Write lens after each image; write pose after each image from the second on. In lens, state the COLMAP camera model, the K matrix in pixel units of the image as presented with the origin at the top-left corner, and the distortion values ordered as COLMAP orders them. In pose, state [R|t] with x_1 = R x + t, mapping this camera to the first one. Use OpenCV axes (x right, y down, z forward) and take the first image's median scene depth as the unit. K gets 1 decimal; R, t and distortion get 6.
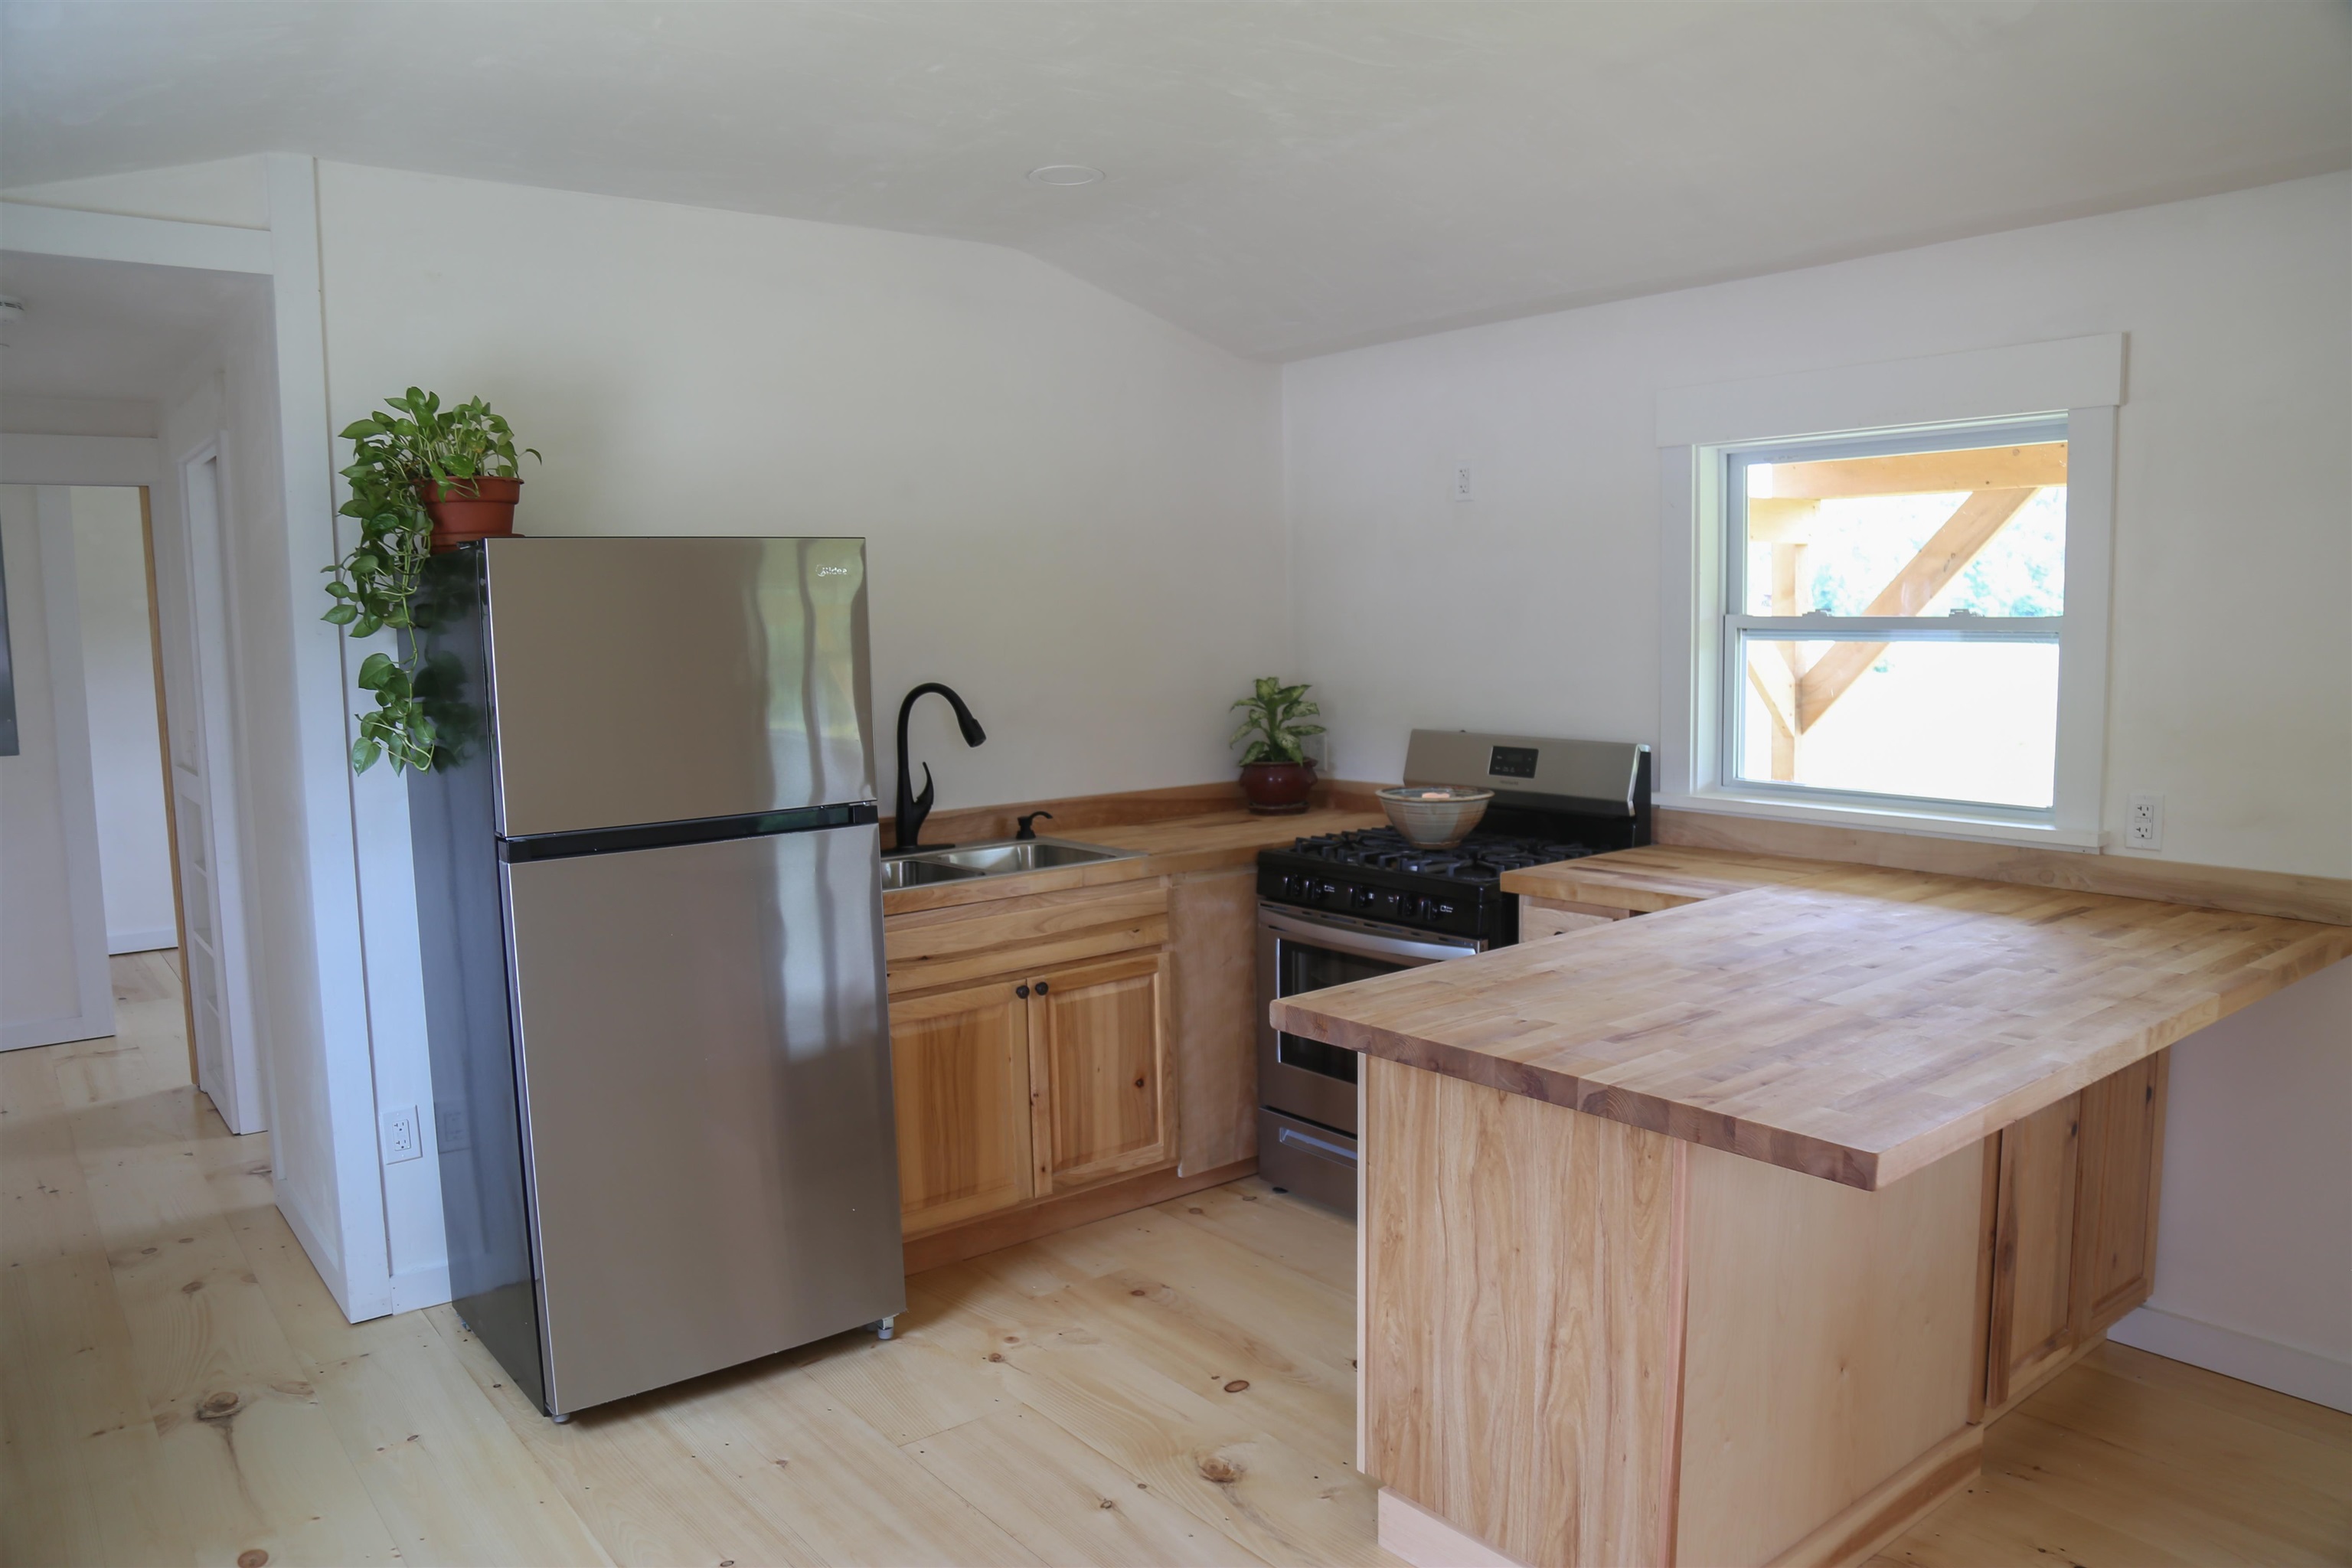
lens RADIAL K [[1630.1, 0, 1173.0], [0, 1630.1, 794.3], [0, 0, 1]] dist [-0.113494, 0.062381]
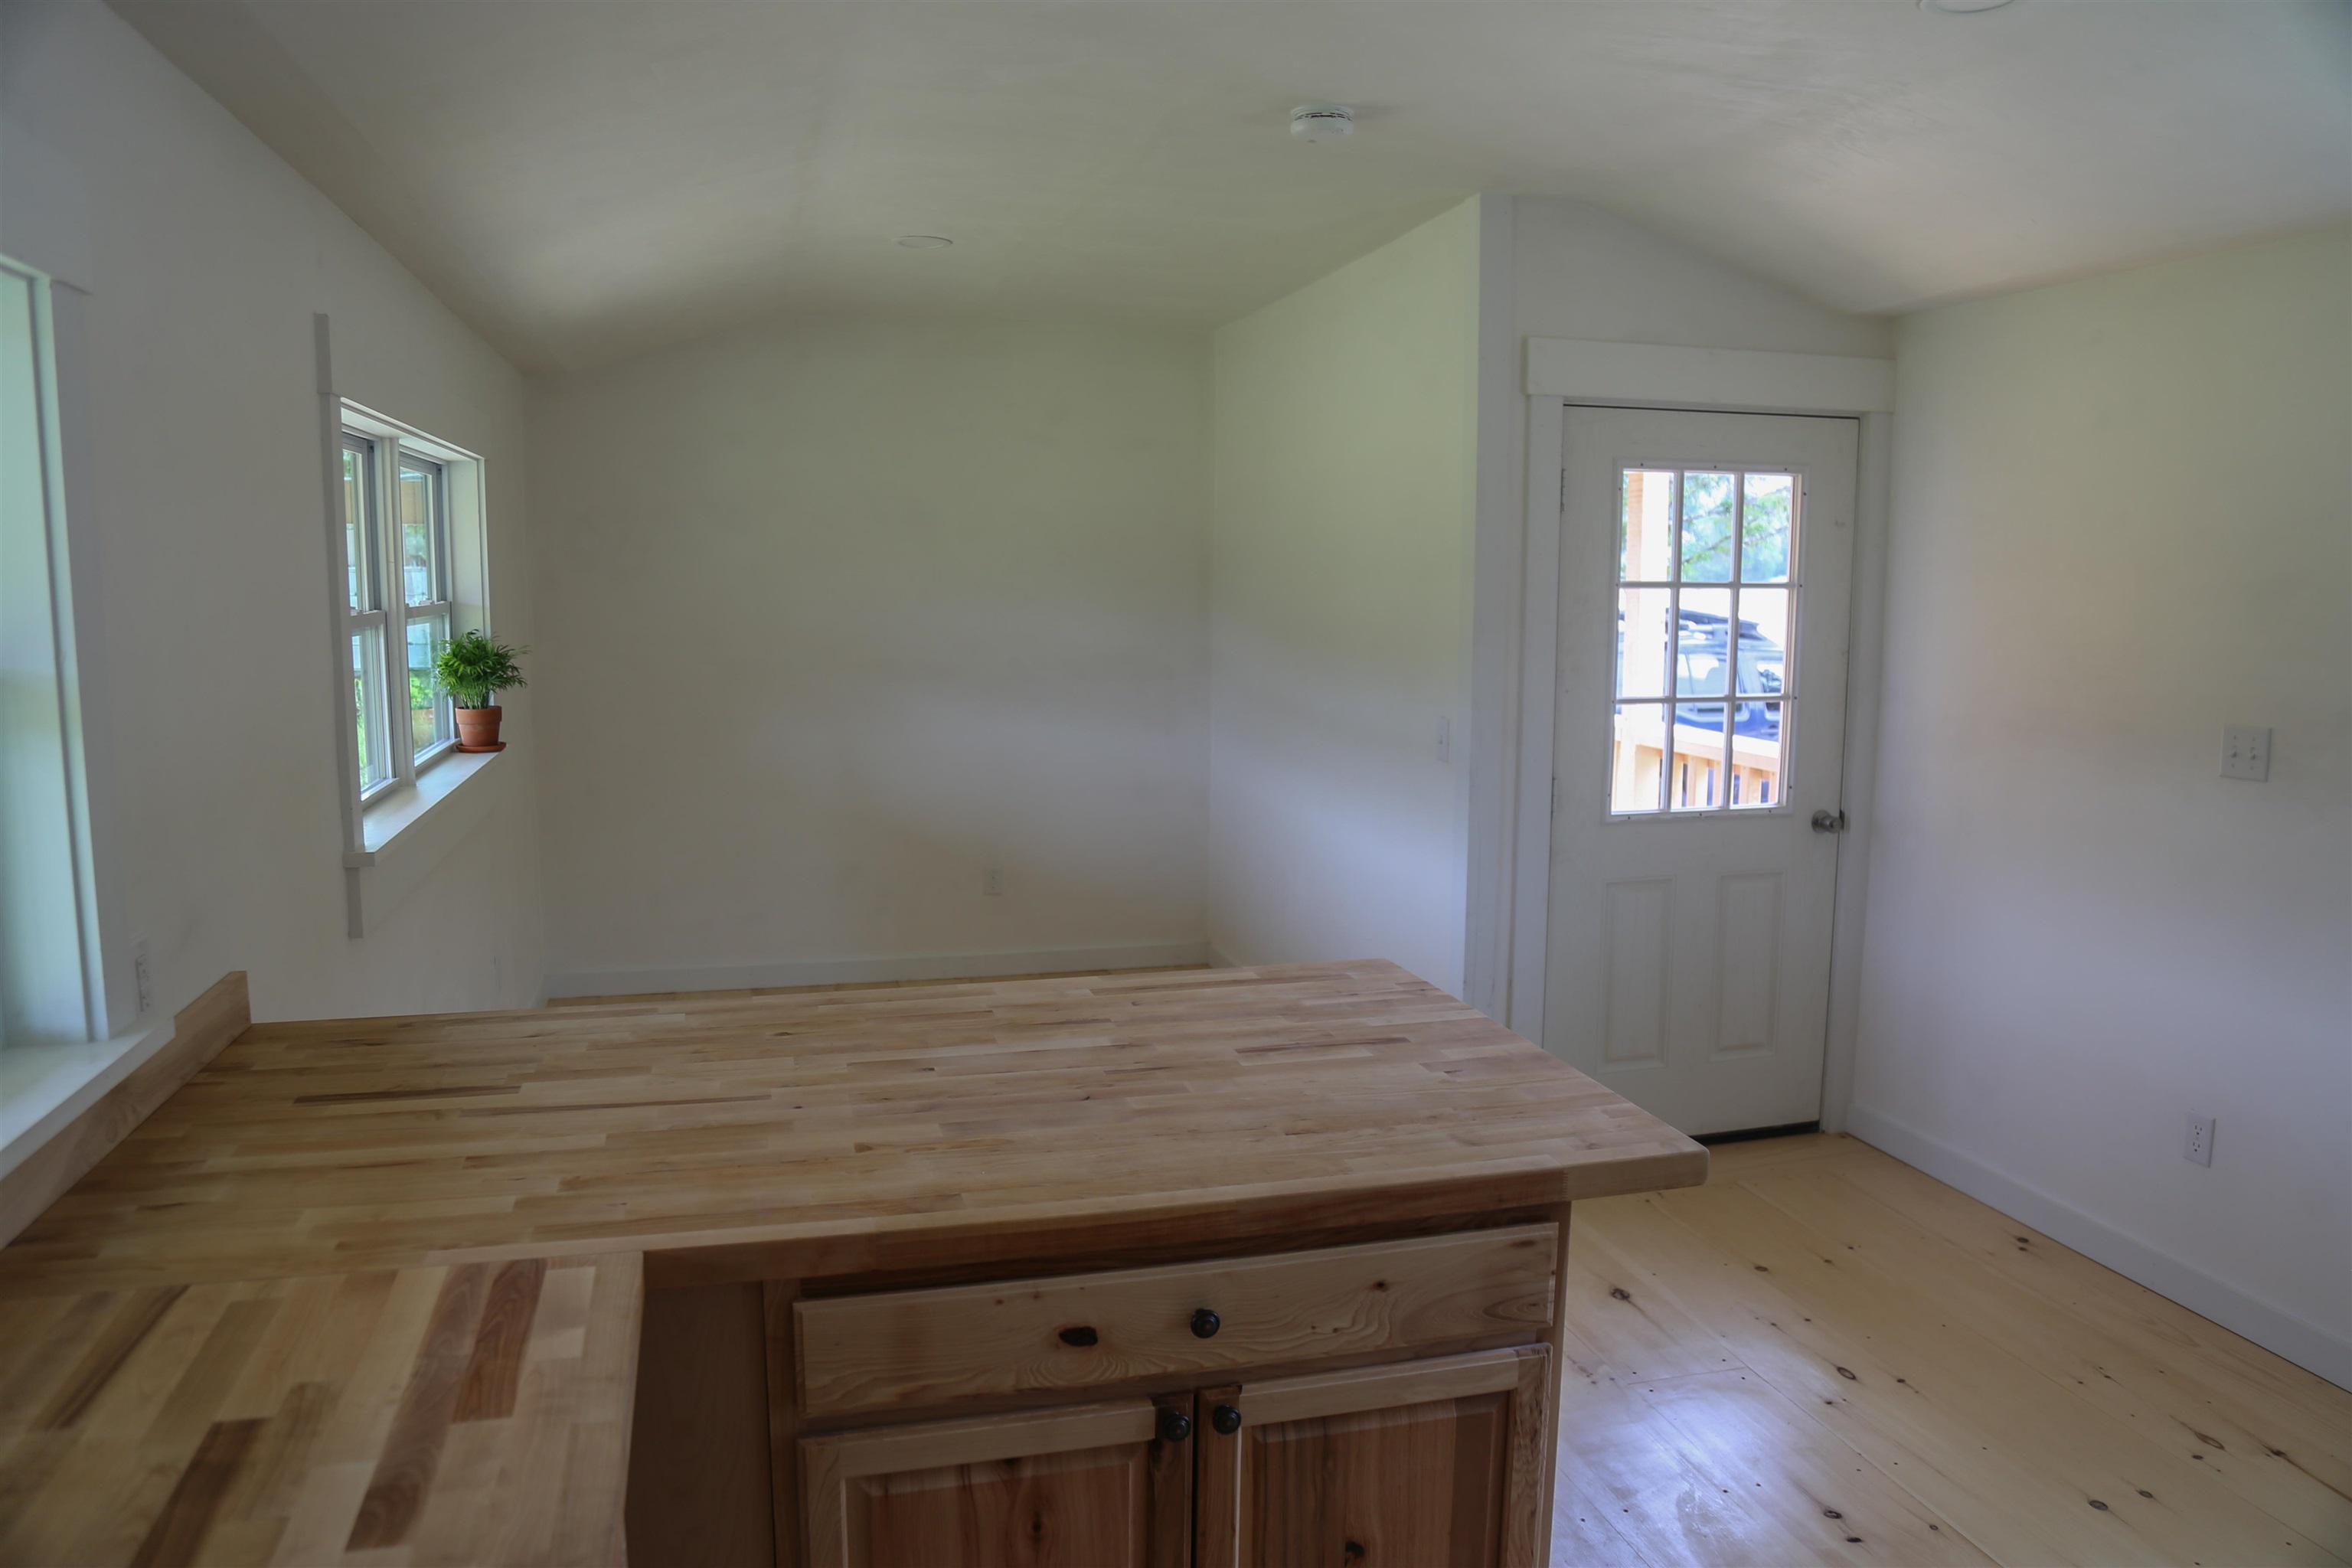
lens RADIAL K [[1630.1, 0, 1170.2], [0, 1630.1, 792.5], [0, 0, 1]] dist [-0.113494, 0.062381]
pose [[-0.912974, -0.039204, 0.406130, -0.007823], [0.059431, 0.971980, 0.227427, -0.184729], [-0.403666, 0.231772, -0.885062, 1.431801]]
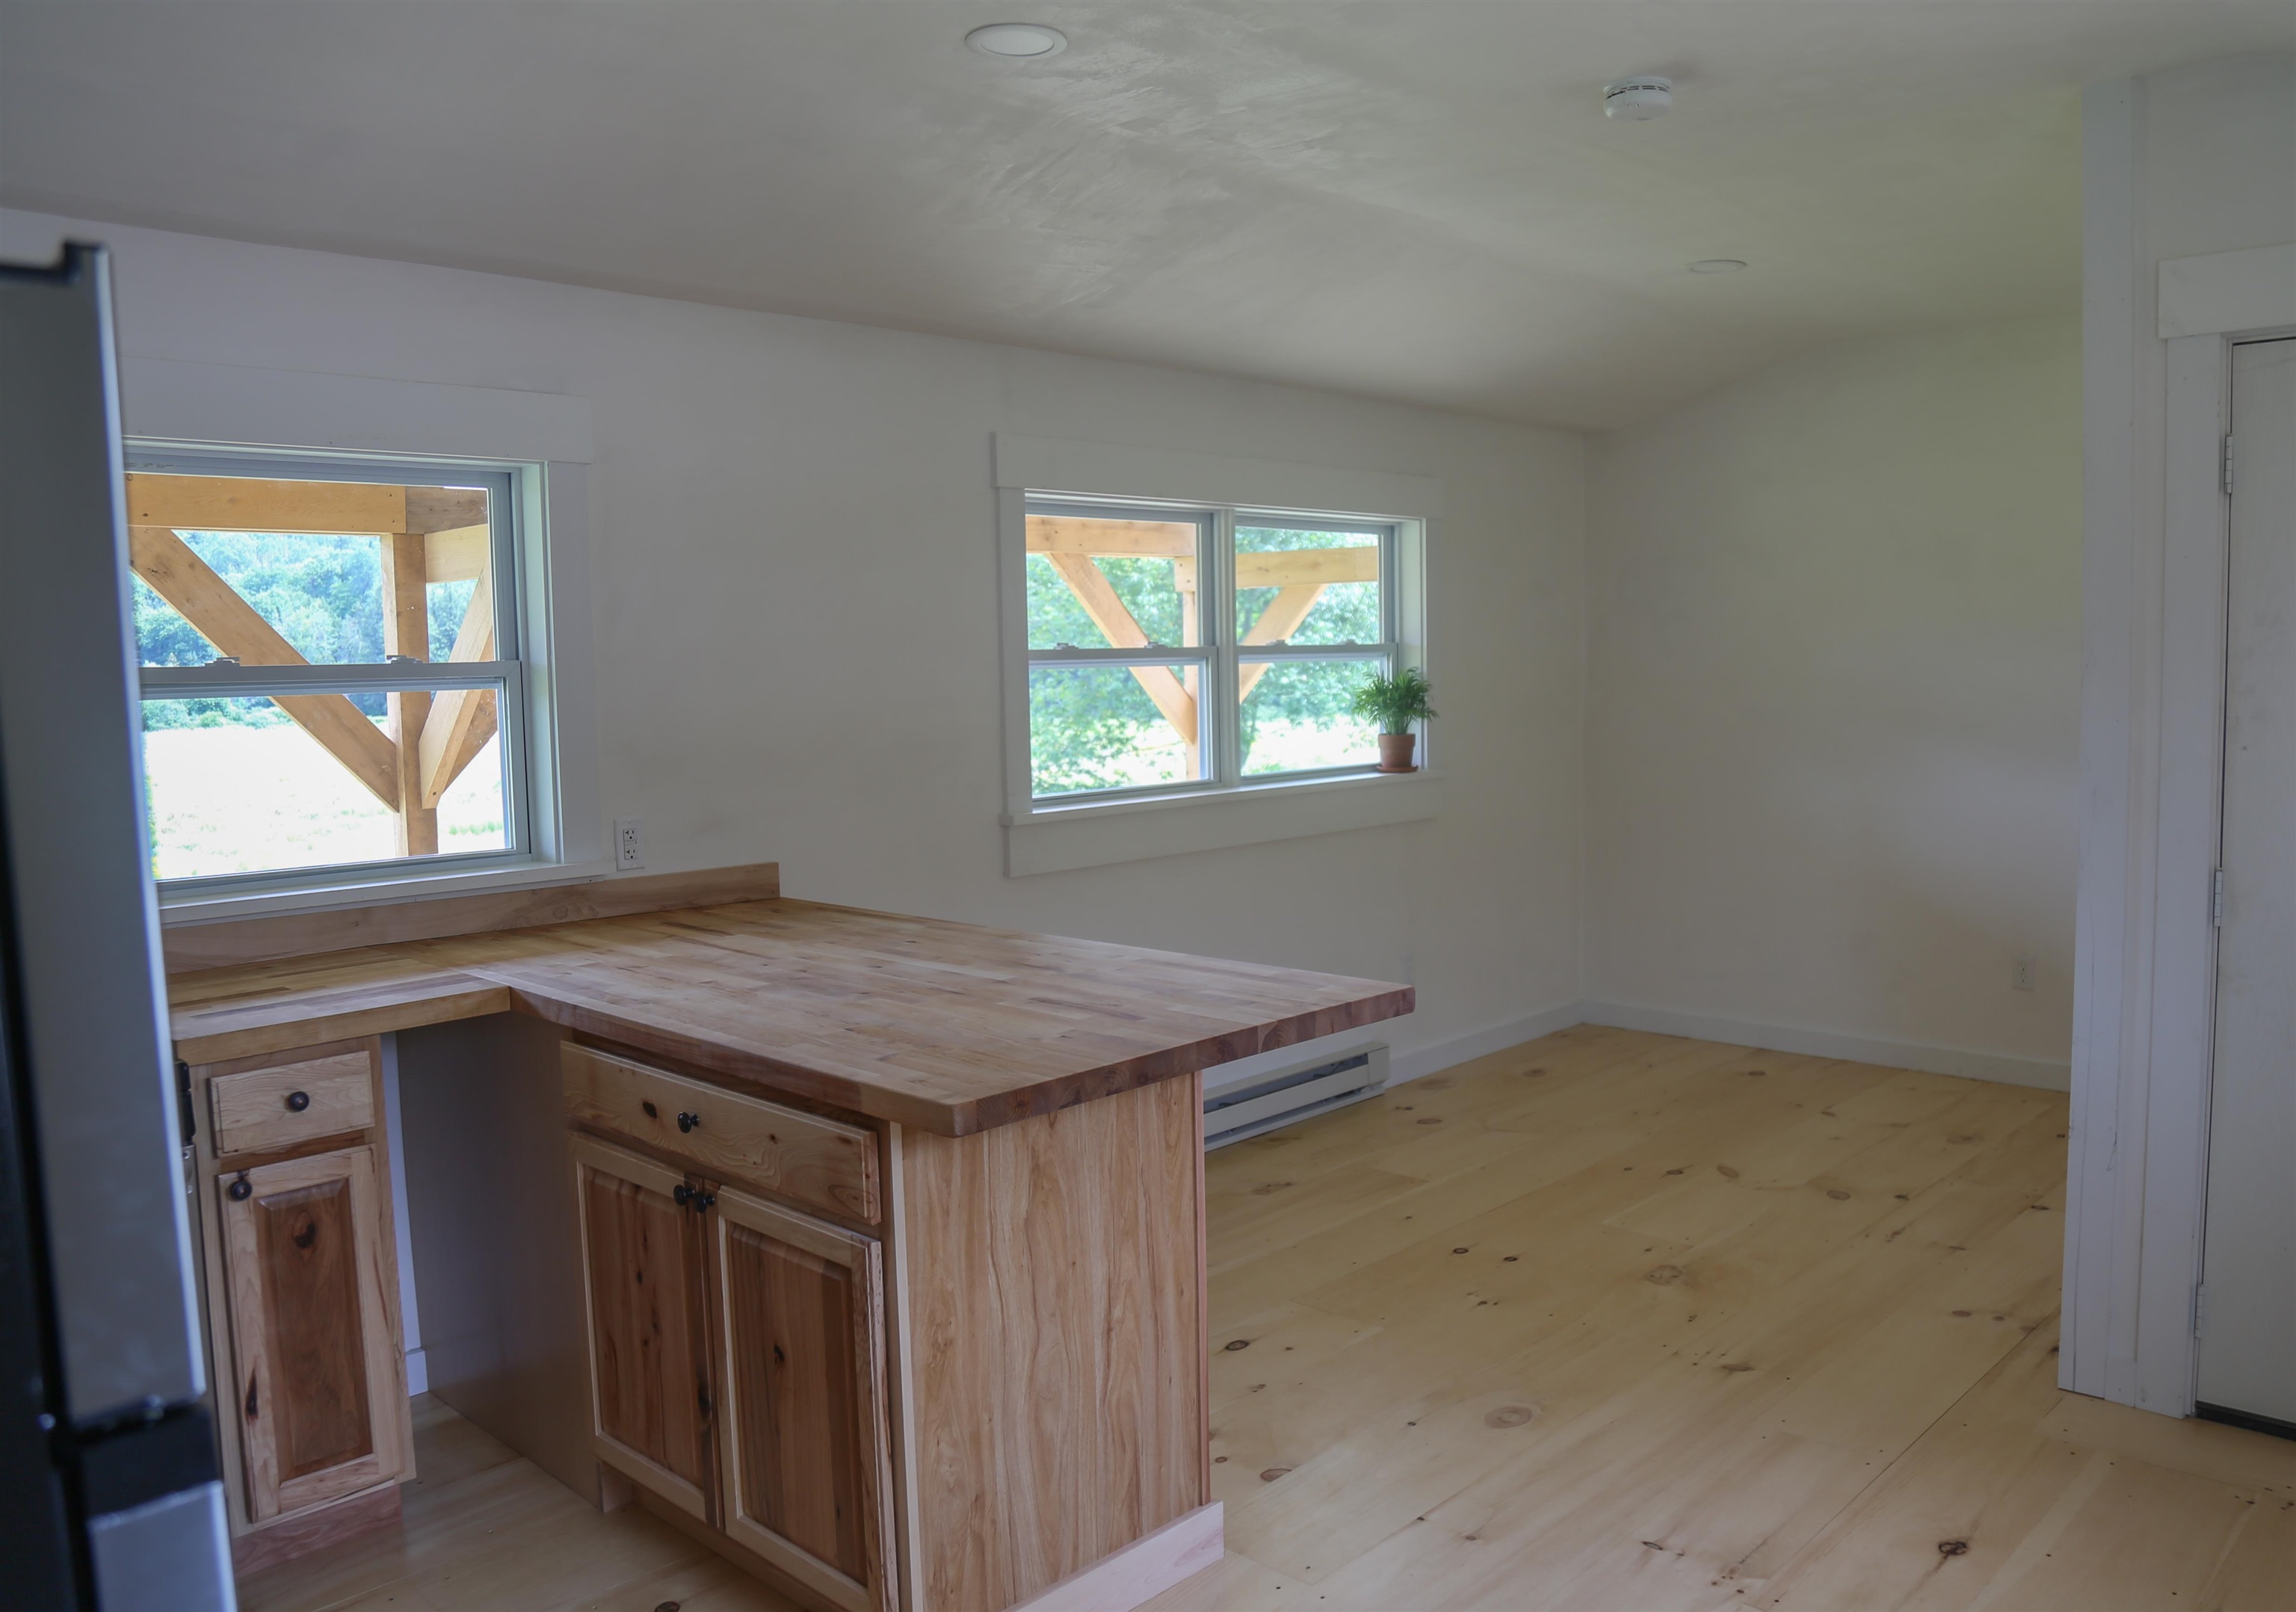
lens RADIAL K [[1737.7, 0, 1136.6], [0, 1737.7, 809.5], [0, 0, 1]] dist [-0.090819, 0.001185]
pose [[-0.132271, -0.068429, 0.988849, -0.662389], [0.129127, 0.987923, 0.085638, -0.068213], [-0.982767, 0.139015, -0.121838, 0.824124]]
